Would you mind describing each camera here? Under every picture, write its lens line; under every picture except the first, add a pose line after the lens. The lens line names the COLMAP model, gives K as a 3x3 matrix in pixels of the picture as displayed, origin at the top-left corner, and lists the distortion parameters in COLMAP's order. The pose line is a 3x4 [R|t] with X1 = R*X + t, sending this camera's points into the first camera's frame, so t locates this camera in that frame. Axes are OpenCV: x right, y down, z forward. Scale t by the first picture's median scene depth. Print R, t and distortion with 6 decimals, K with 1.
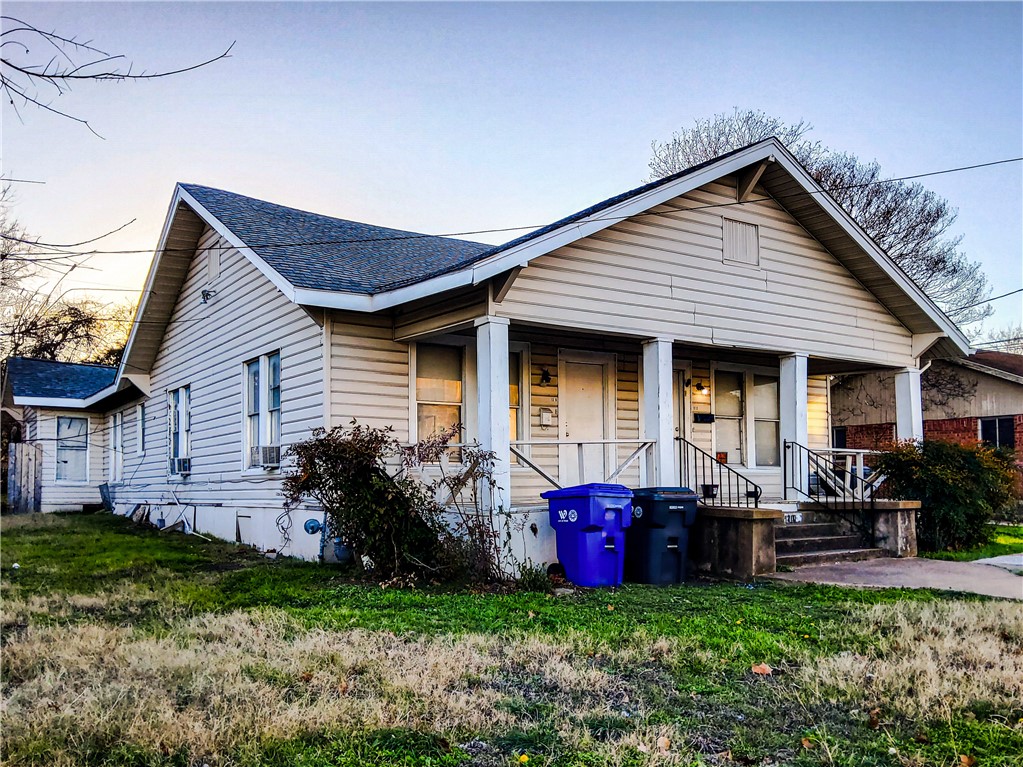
lens RADIAL K [[911.1, 0, 511.6], [0, 911.1, 392.8], [0, 0, 1]] dist [-0.005494, -0.010571]
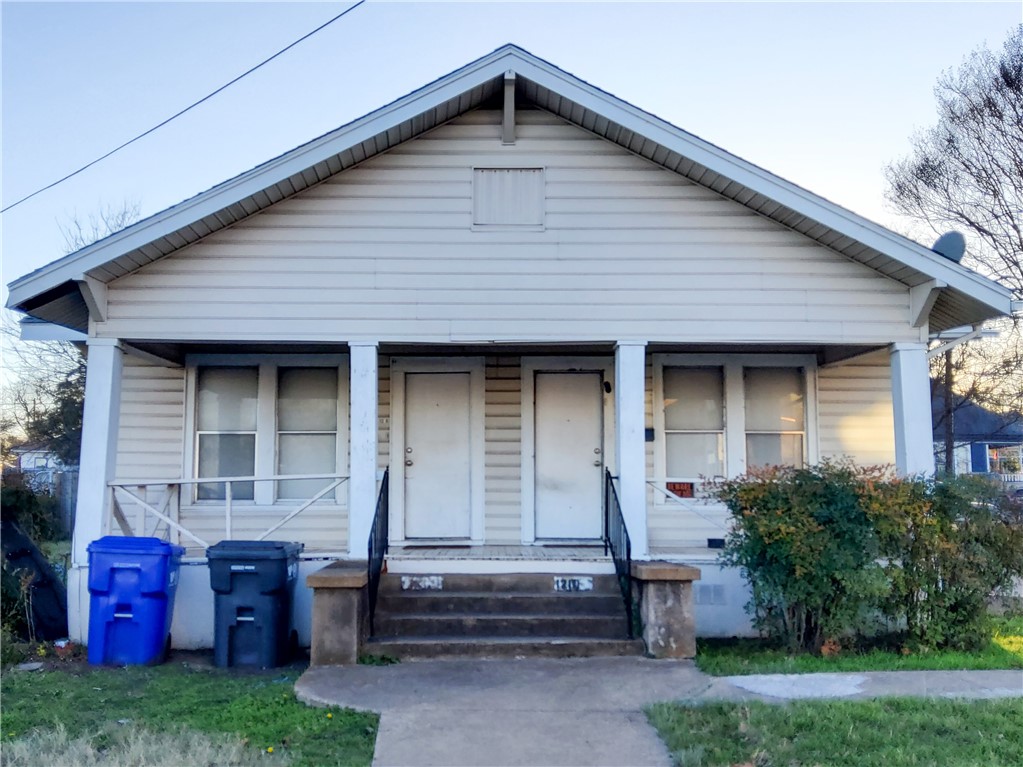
lens RADIAL K [[1010.7, 0, 511.2], [0, 1010.7, 376.6], [0, 0, 1]] dist [0.094073, 0.000000]
pose [[0.830725, -0.061329, -0.553294, 0.709143], [0.052142, 0.998116, -0.032349, 0.003714], [0.554236, -0.001977, 0.832357, 0.337305]]
